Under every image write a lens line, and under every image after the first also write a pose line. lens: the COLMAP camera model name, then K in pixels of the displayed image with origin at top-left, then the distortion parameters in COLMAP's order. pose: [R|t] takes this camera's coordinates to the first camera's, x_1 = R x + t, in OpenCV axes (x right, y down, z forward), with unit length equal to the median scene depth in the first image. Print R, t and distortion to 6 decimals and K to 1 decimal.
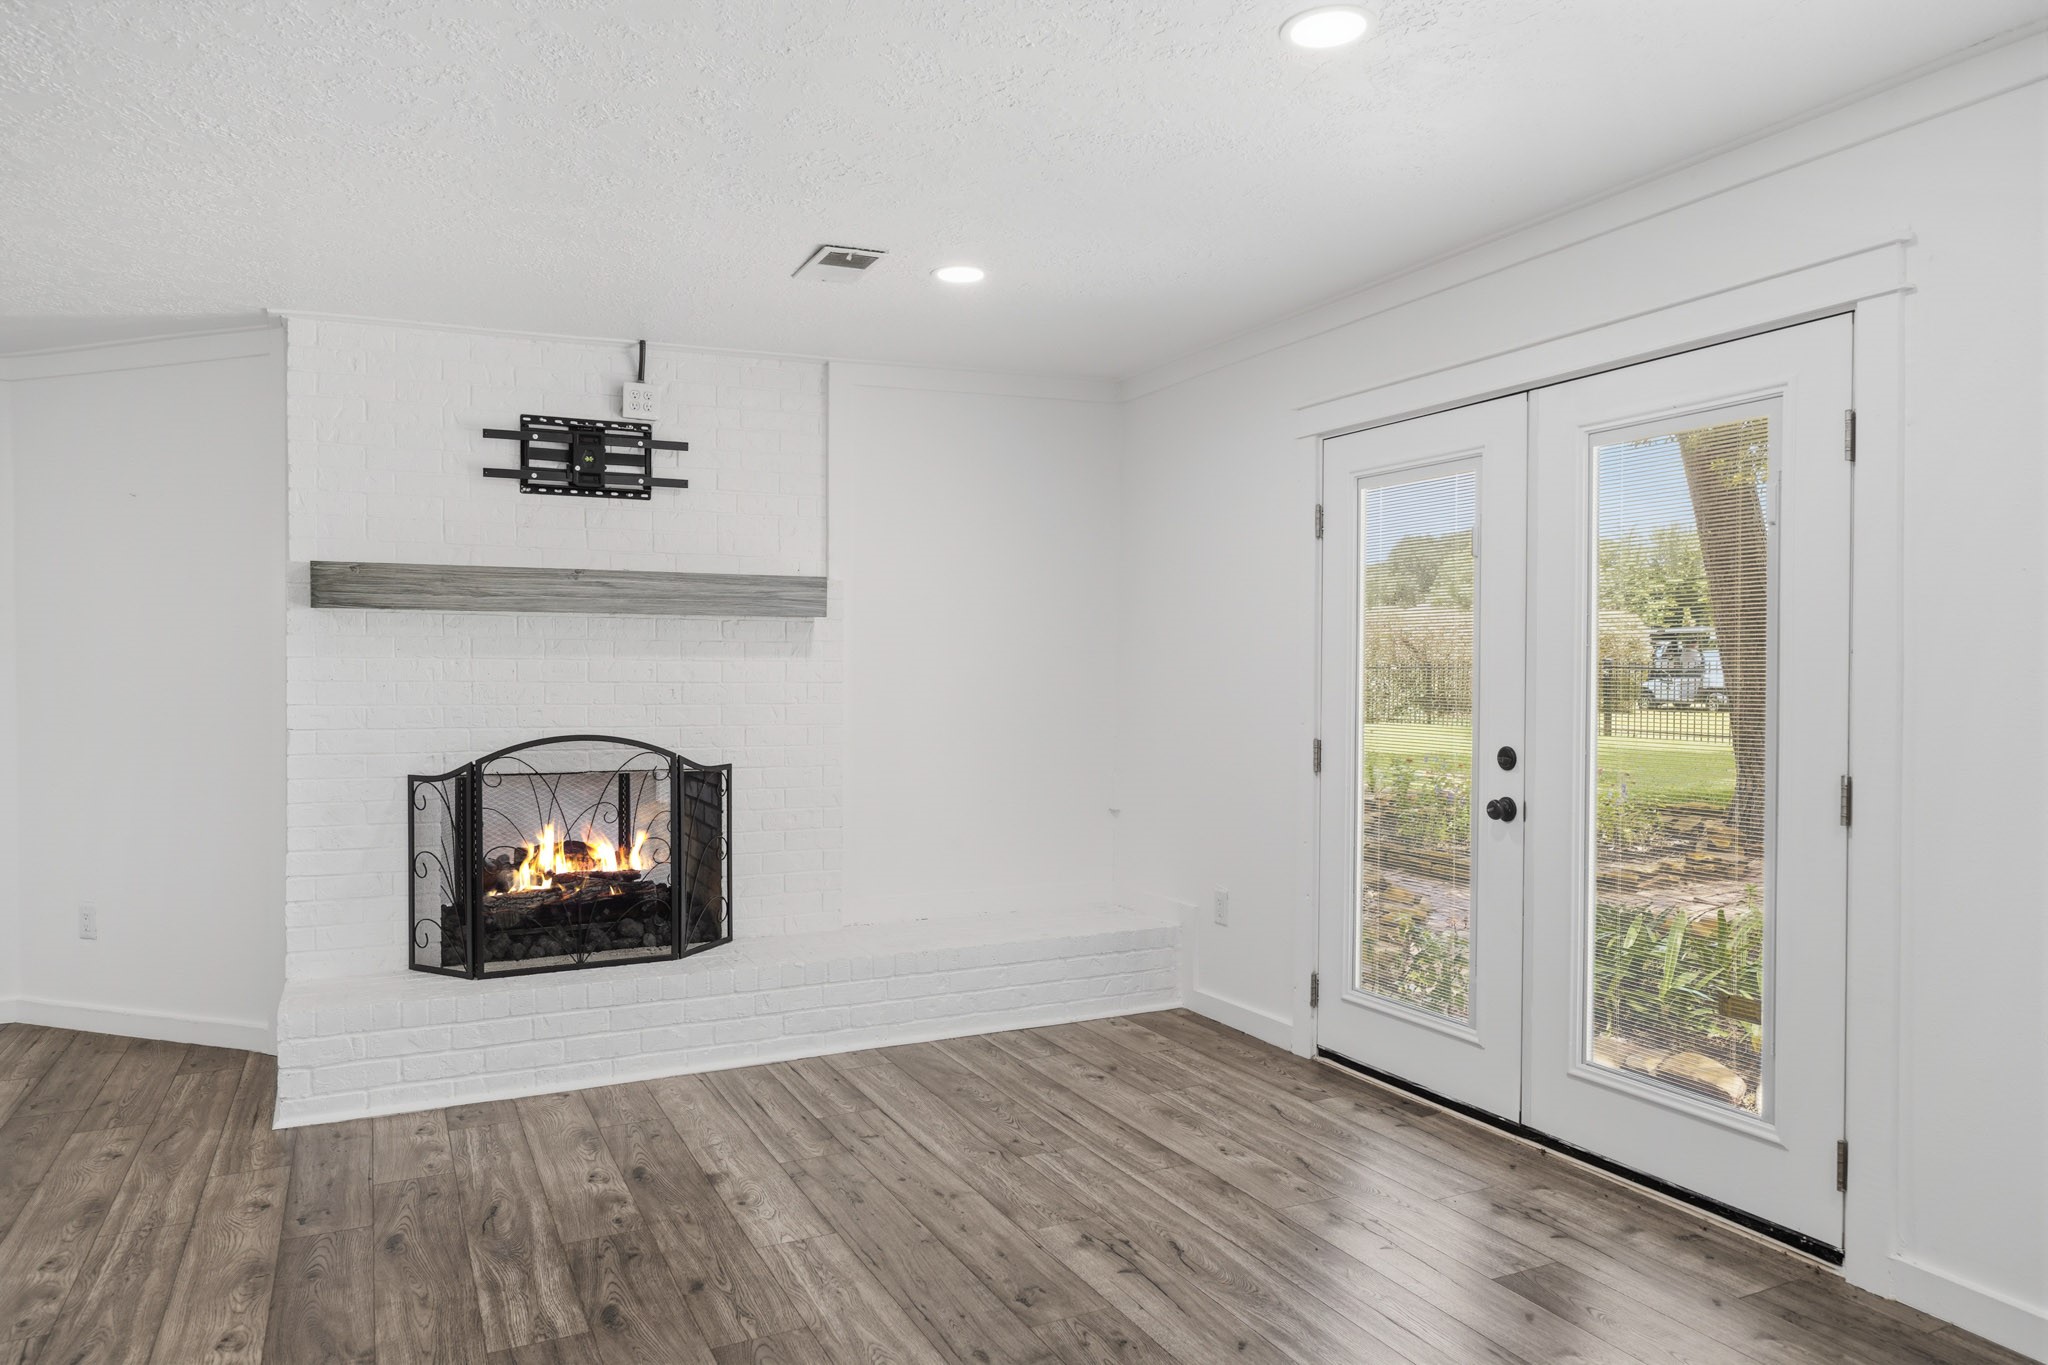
lens RADIAL K [[1360.9, 0, 1022.4], [0, 1360.9, 686.5], [0, 0, 1]] dist [-0.003188, 0.001549]
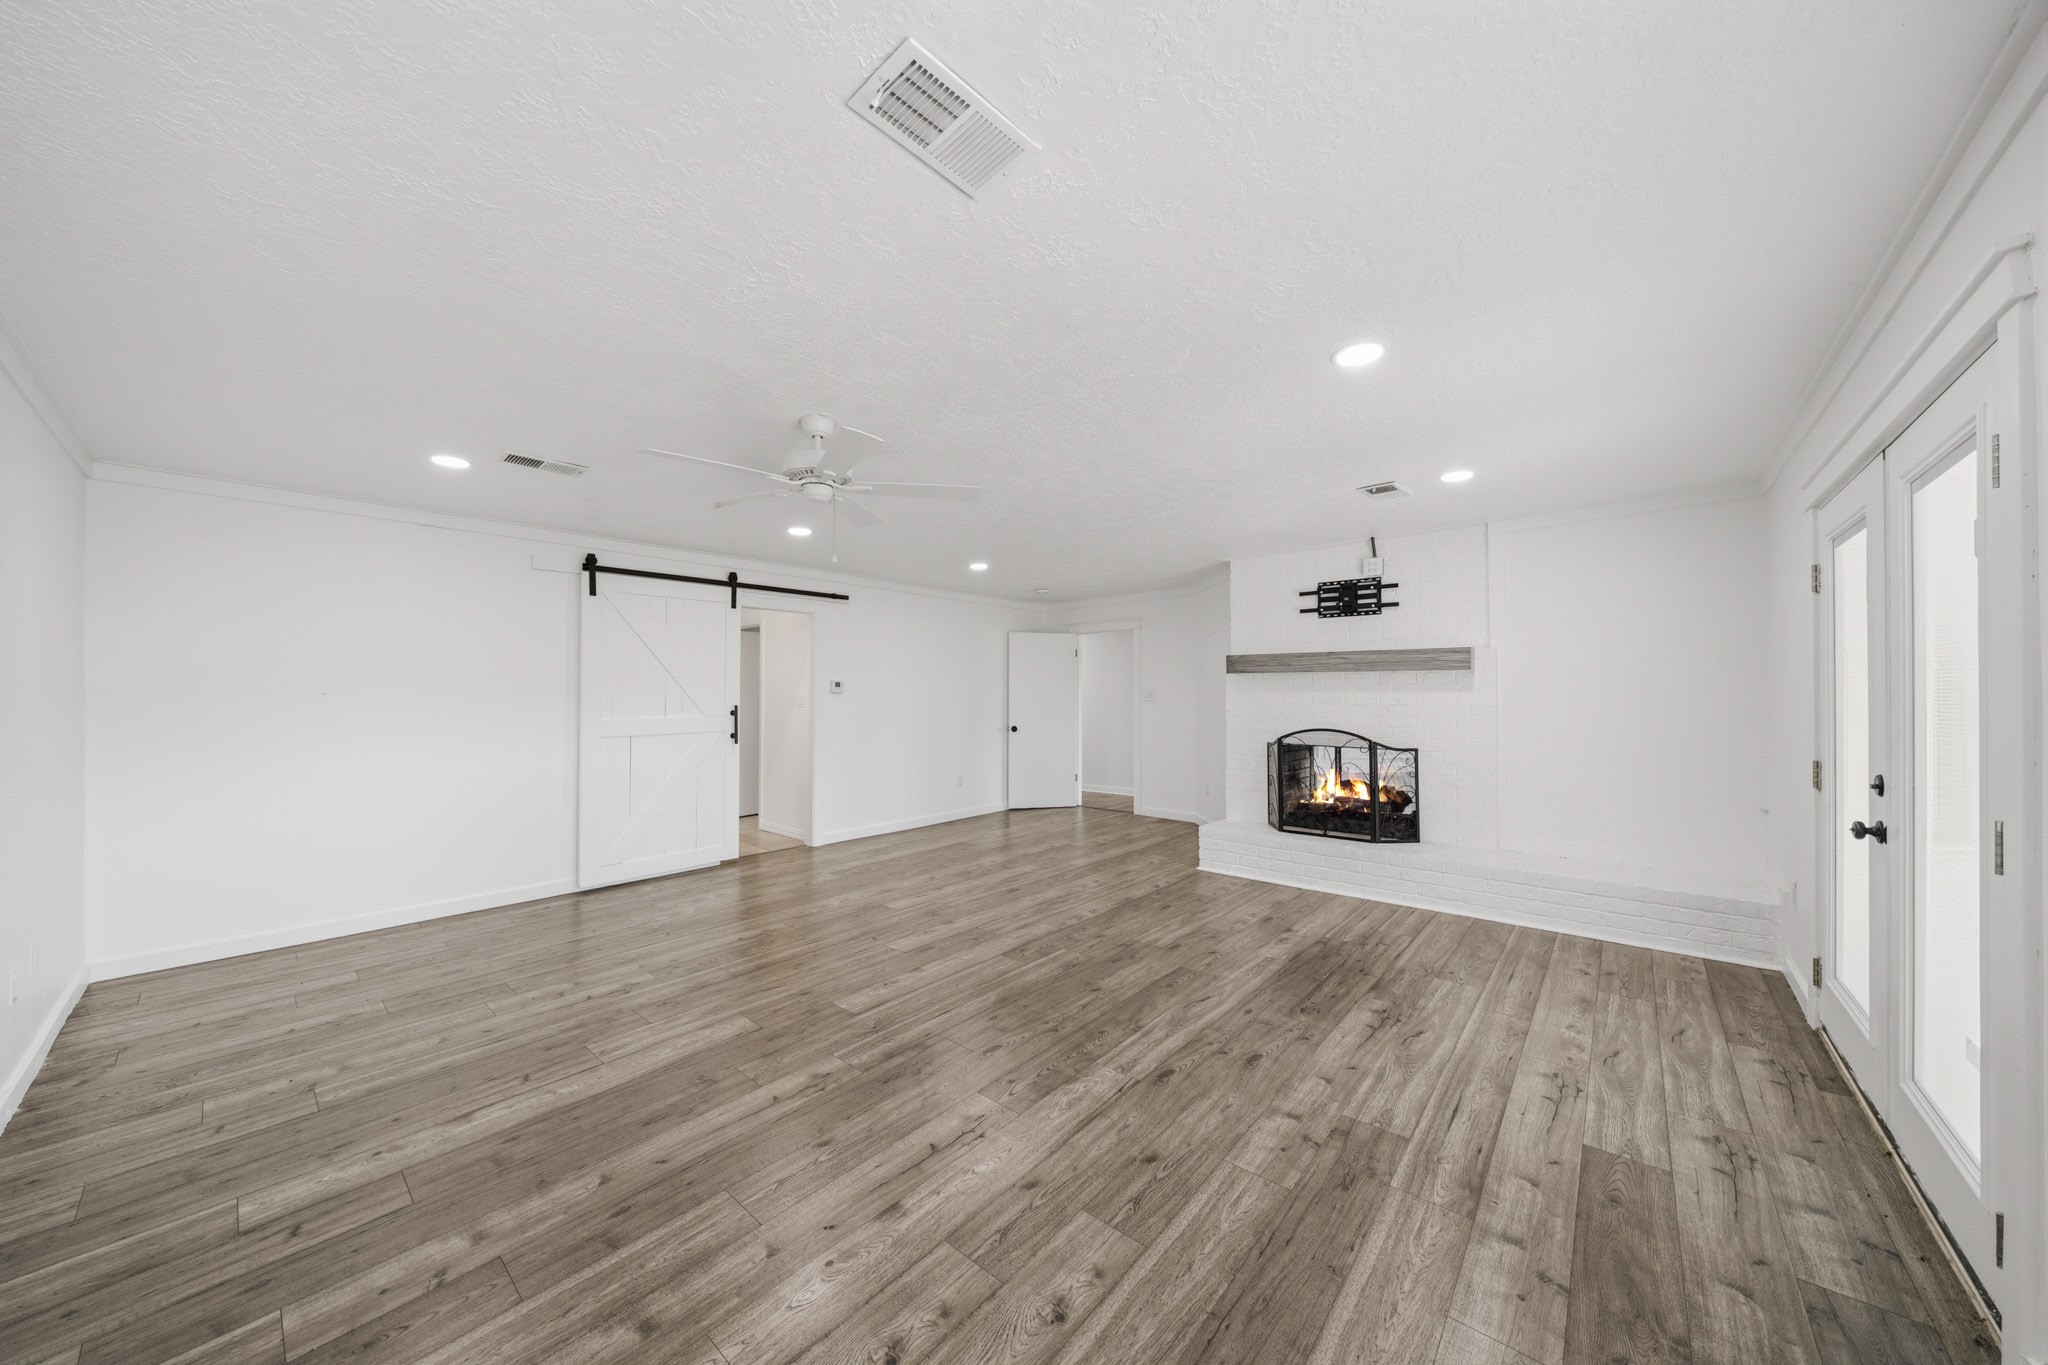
lens RADIAL K [[685.5, 0, 1017.9], [0, 685.5, 682.8], [0, 0, 1]] dist [-0.001687, 0.000236]
pose [[0.394153, -0.014923, -0.918924, 0.476153], [-0.014881, 0.999633, -0.022616, -0.005063], [0.918924, 0.022589, 0.393787, 0.116736]]
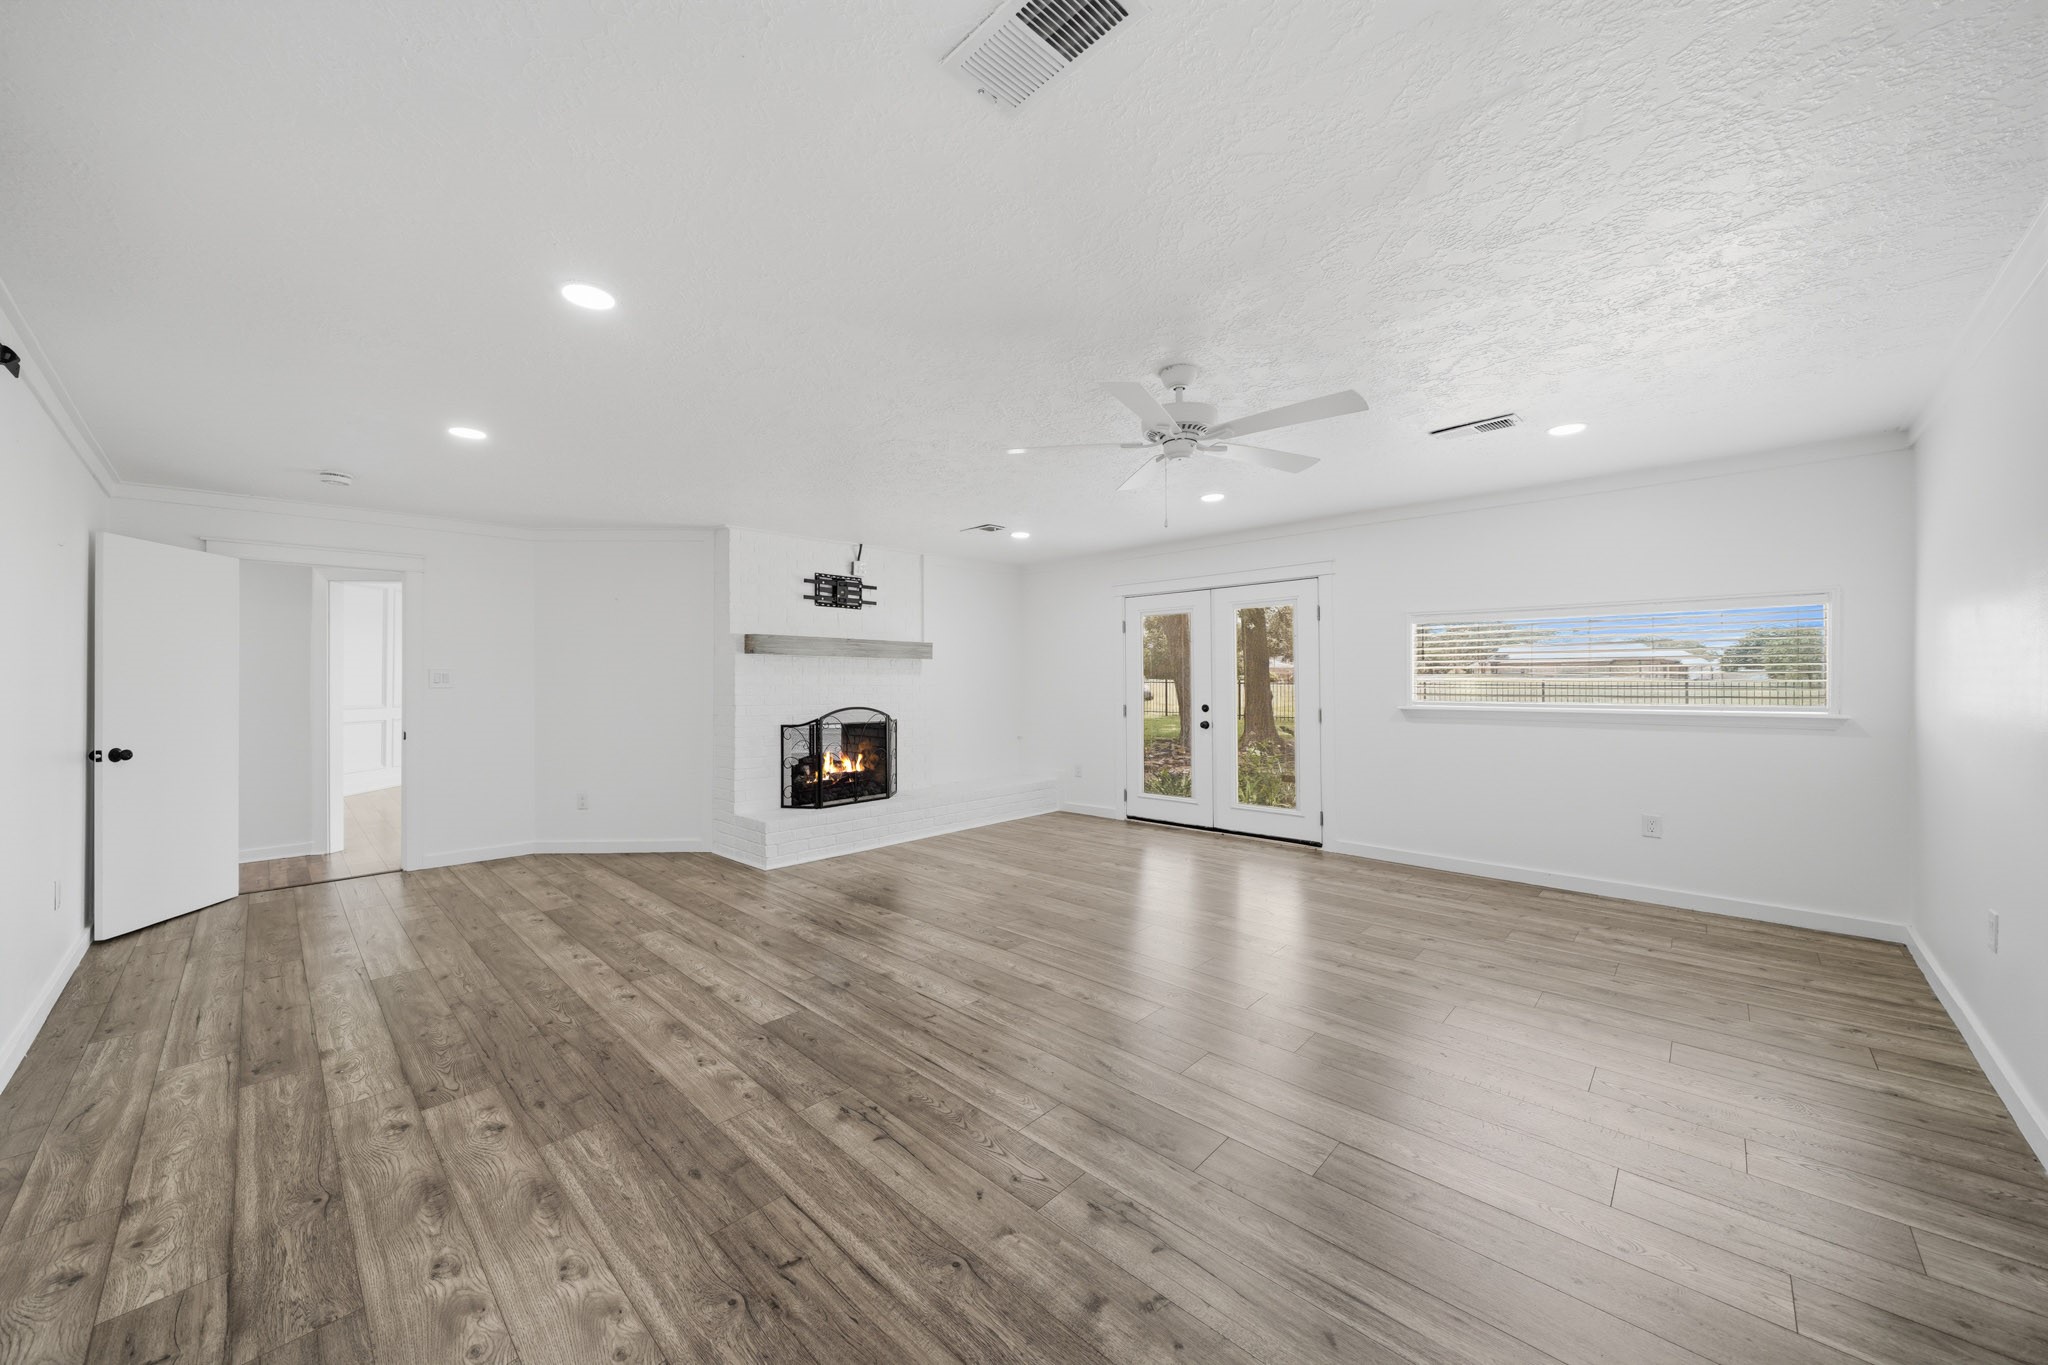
lens RADIAL K [[735.6, 0, 1017.2], [0, 735.6, 664.6], [0, 0, 1]] dist [0.003056, 0.000165]
pose [[0.936979, 0.006525, 0.349325, -0.500575], [0.008105, 0.999151, -0.040403, 0.015418], [-0.349292, 0.040688, 0.936130, -0.328165]]
